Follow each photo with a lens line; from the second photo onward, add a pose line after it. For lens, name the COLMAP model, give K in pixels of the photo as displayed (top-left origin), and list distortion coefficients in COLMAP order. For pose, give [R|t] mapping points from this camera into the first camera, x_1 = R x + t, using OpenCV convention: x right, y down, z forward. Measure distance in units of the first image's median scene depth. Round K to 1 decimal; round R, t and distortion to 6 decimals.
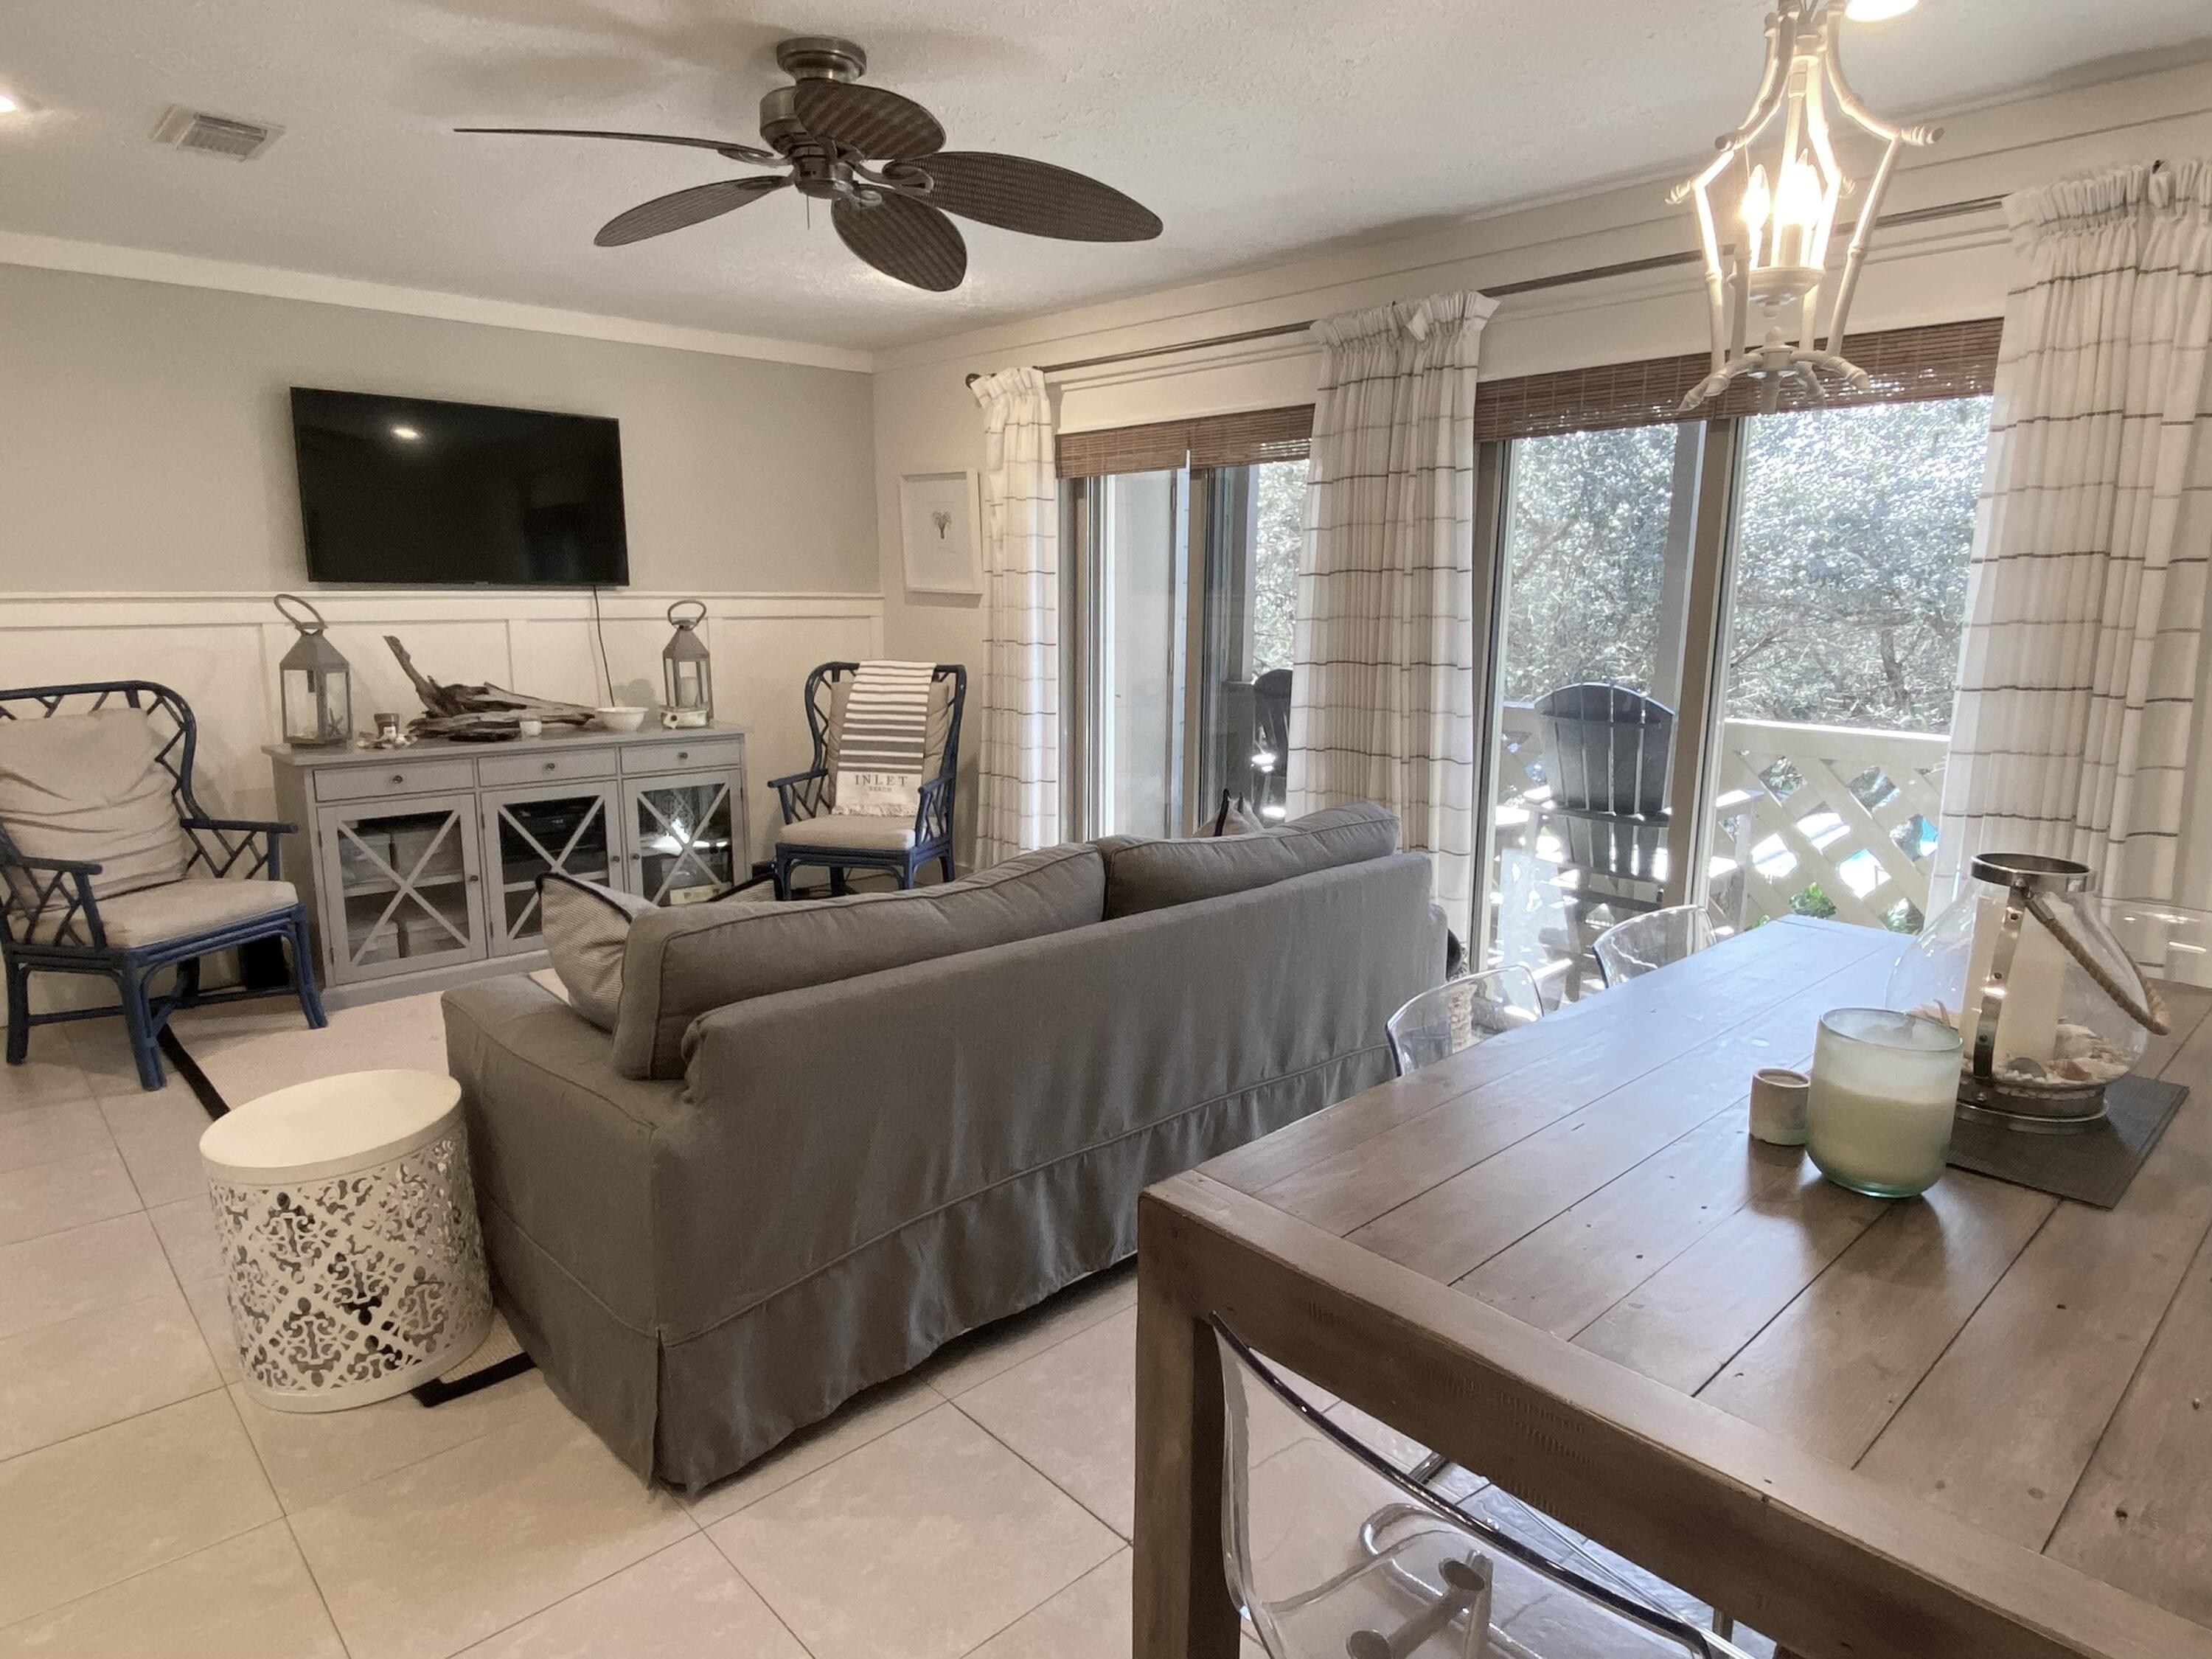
lens RADIAL K [[1287.4, 0, 1106.0], [0, 1287.4, 829.5], [0, 0, 1]] dist [0.067397, -0.085379]
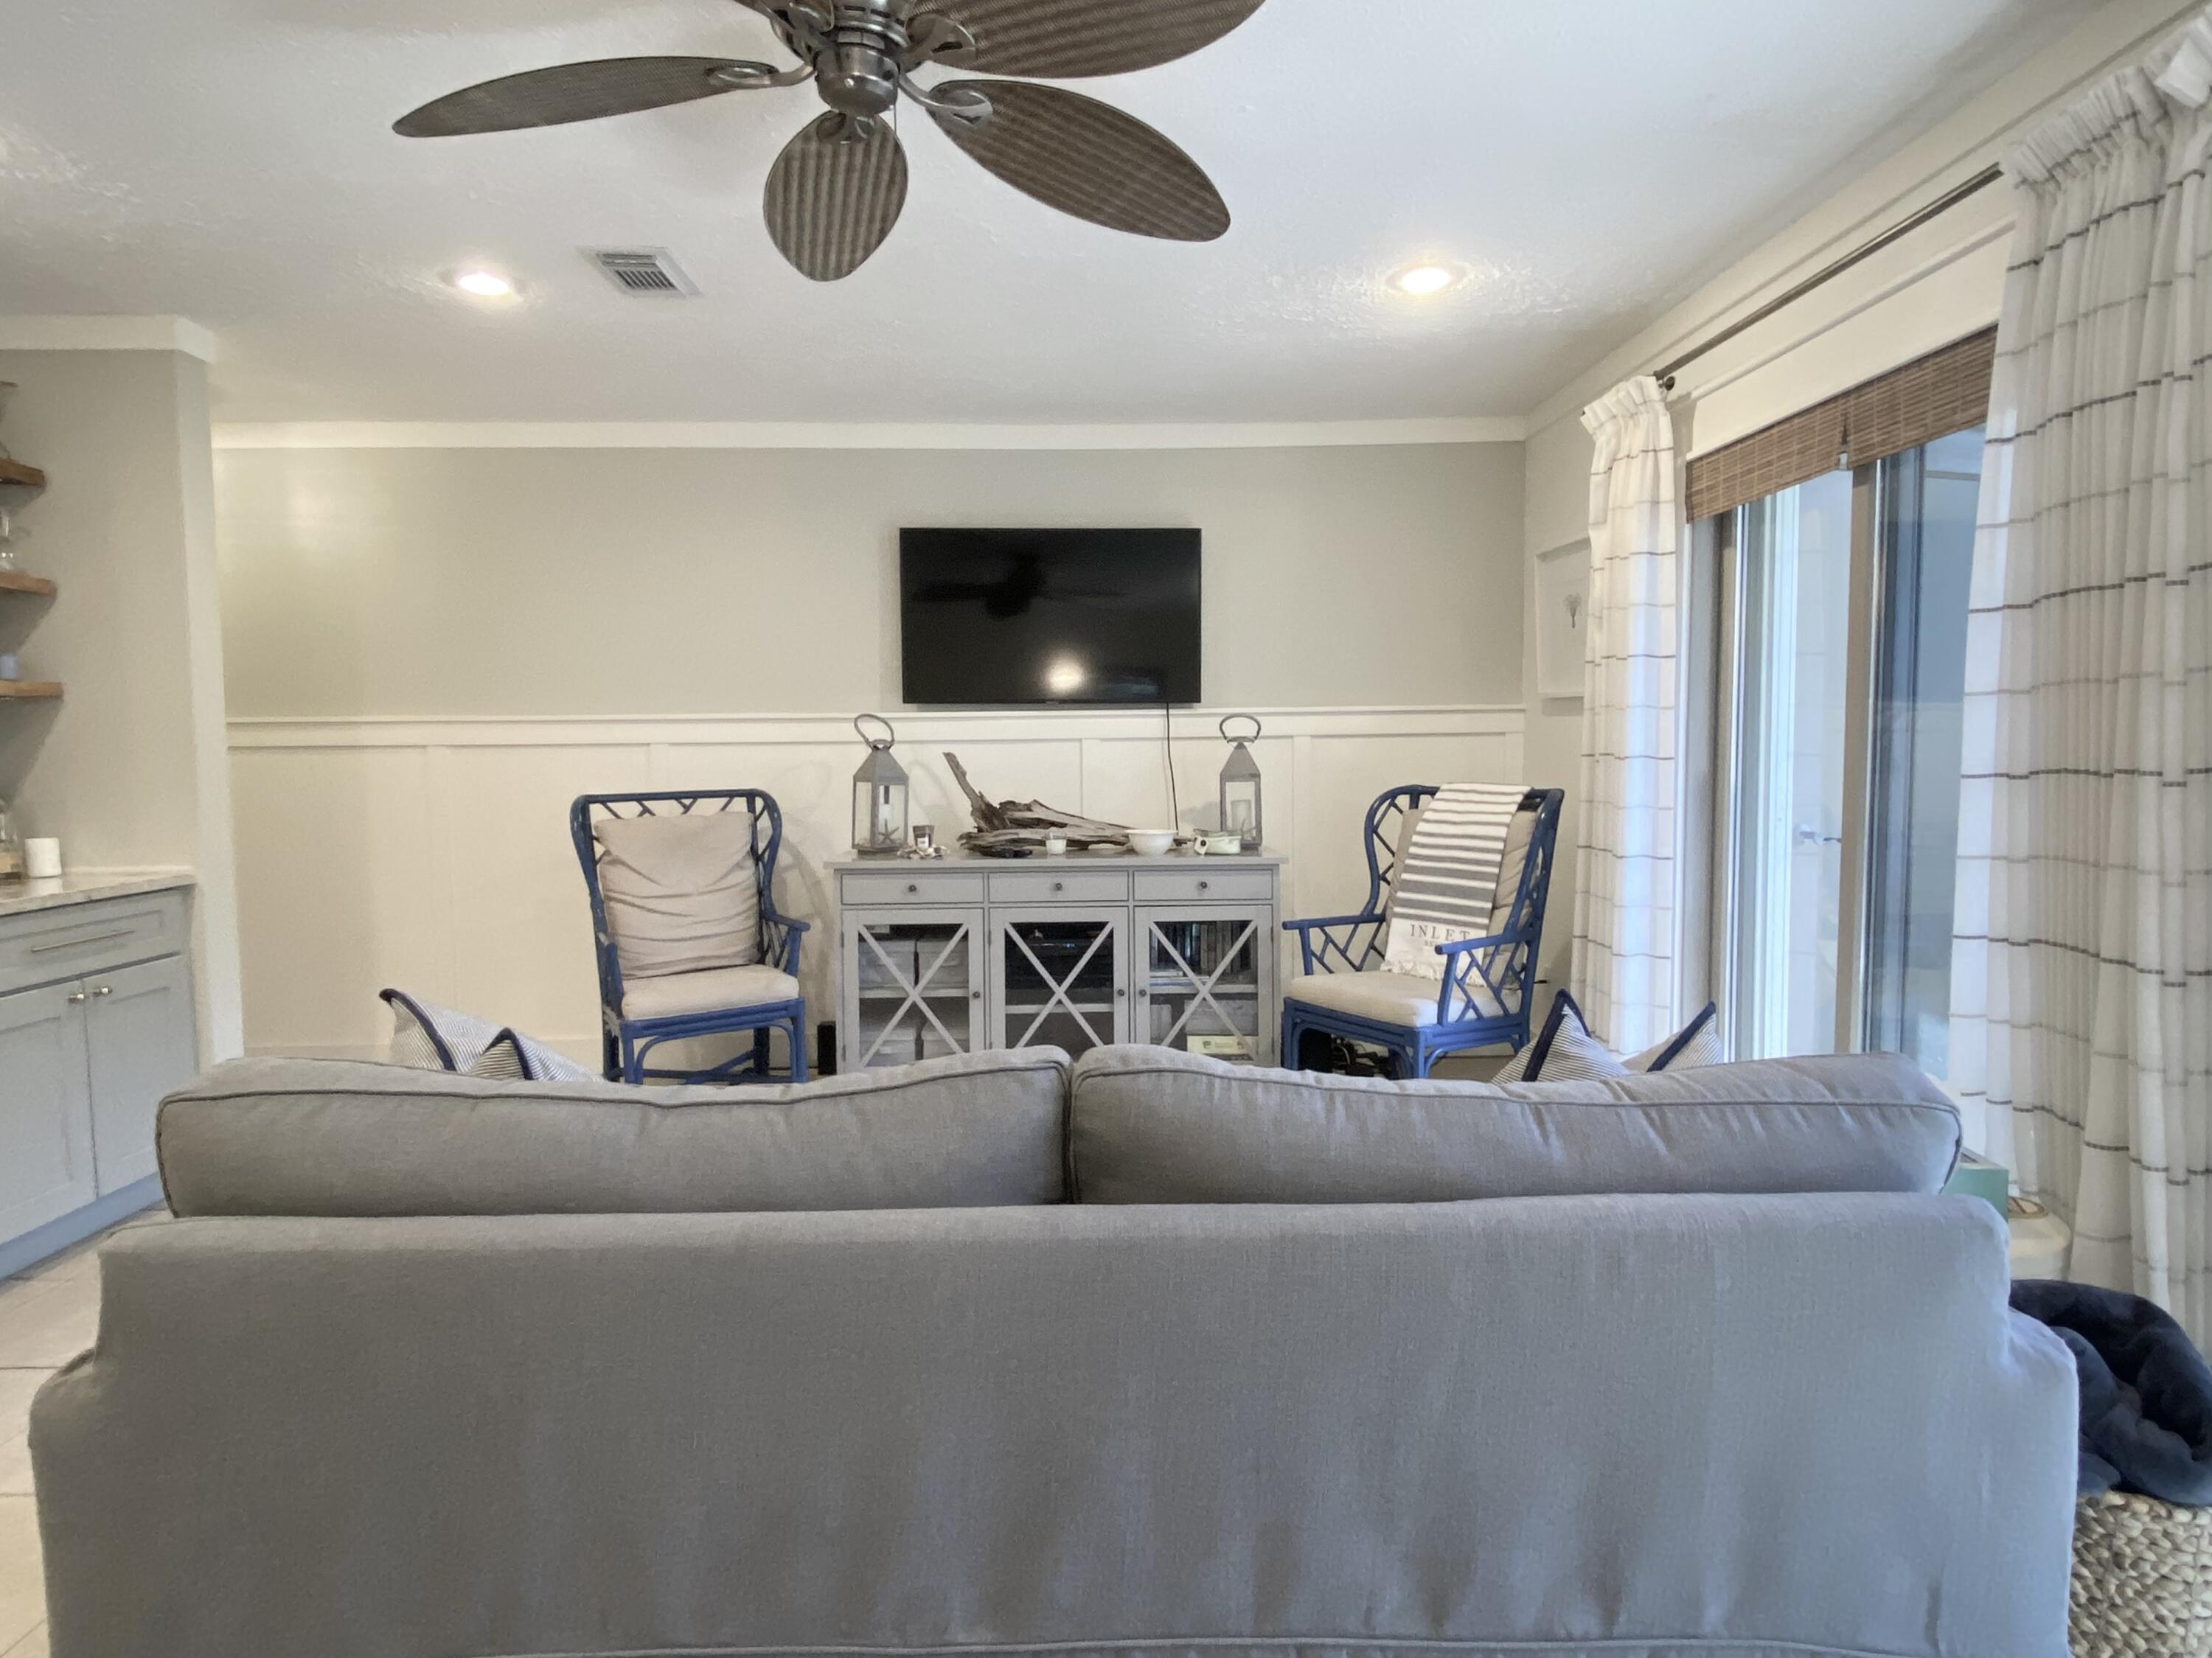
lens RADIAL K [[1244.9, 0, 1106.0], [0, 1244.9, 829.0], [0, 0, 1]] dist [0.062980, -0.080238]
pose [[0.743286, 0.031387, -0.668237, 0.218145], [-0.107140, 0.991590, -0.072597, -0.029721], [0.660339, 0.125555, 0.740398, 0.363464]]
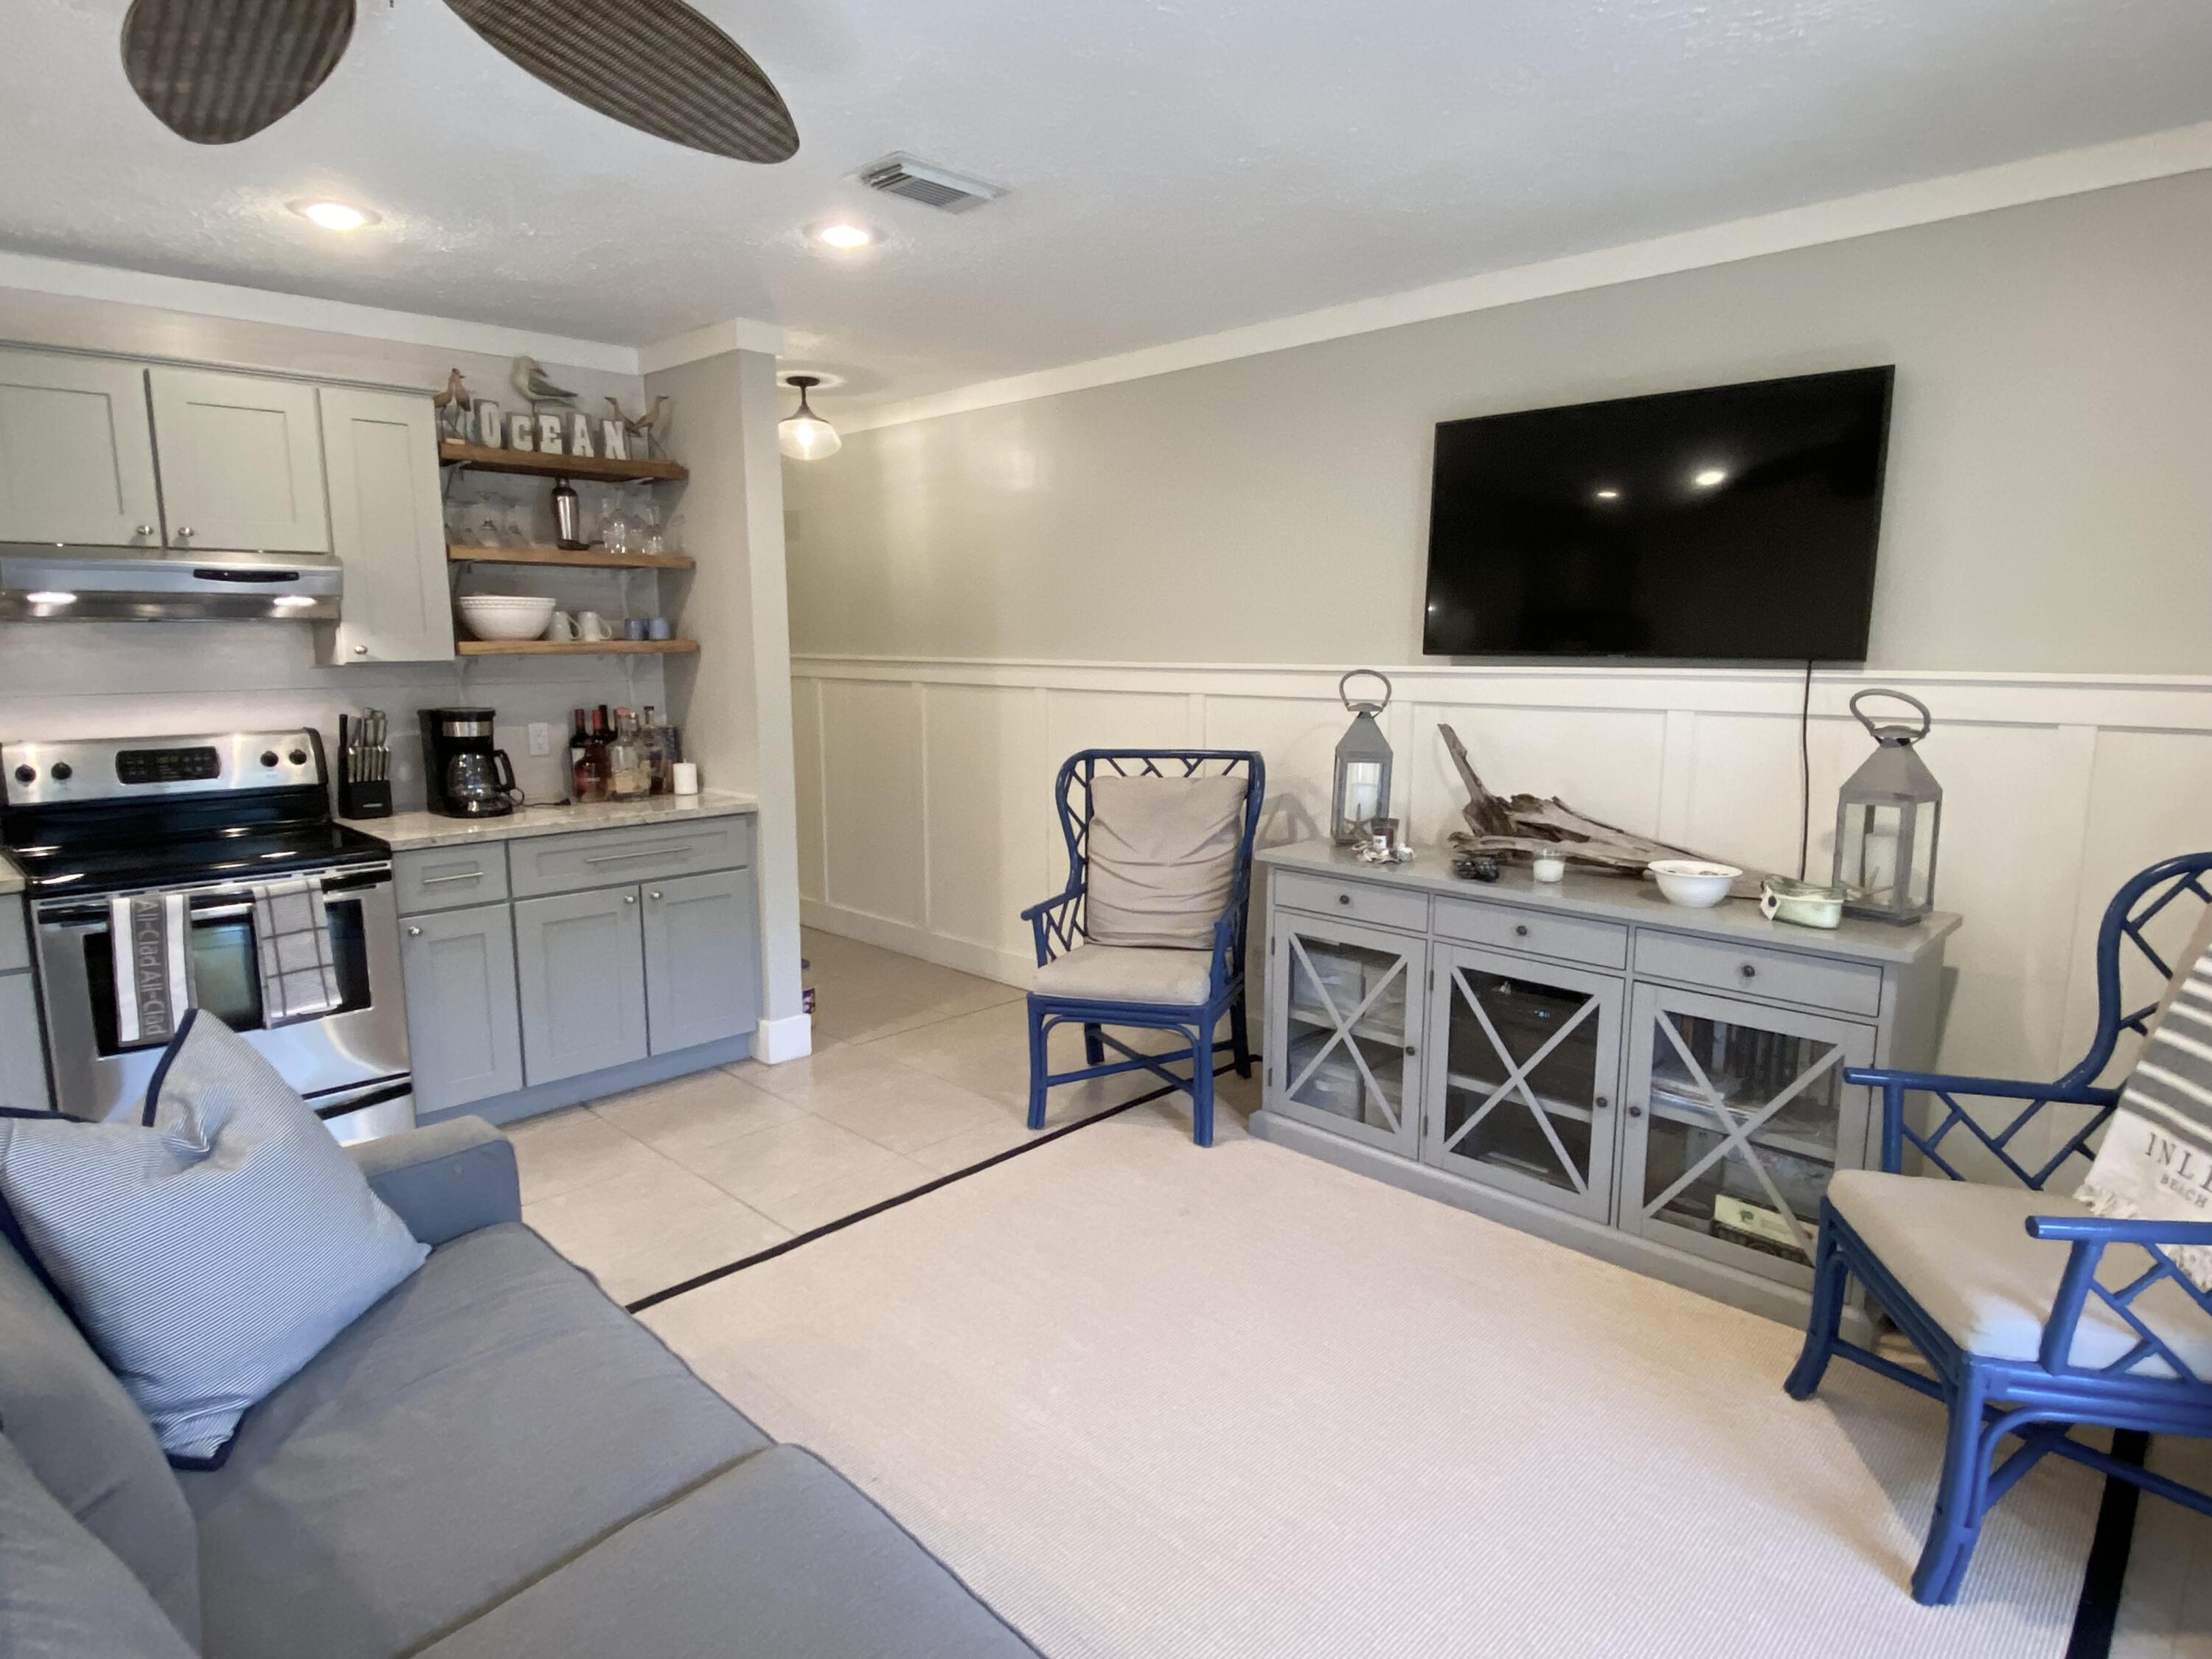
lens RADIAL K [[1208.3, 0, 1106.0], [0, 1208.3, 829.5], [0, 0, 1]] dist [0.094043, -0.114055]
pose [[0.035462, 0.146691, -0.988546, 0.186190], [-0.181449, 0.973673, 0.137975, -0.155125], [0.982761, 0.174478, 0.061145, 0.786454]]
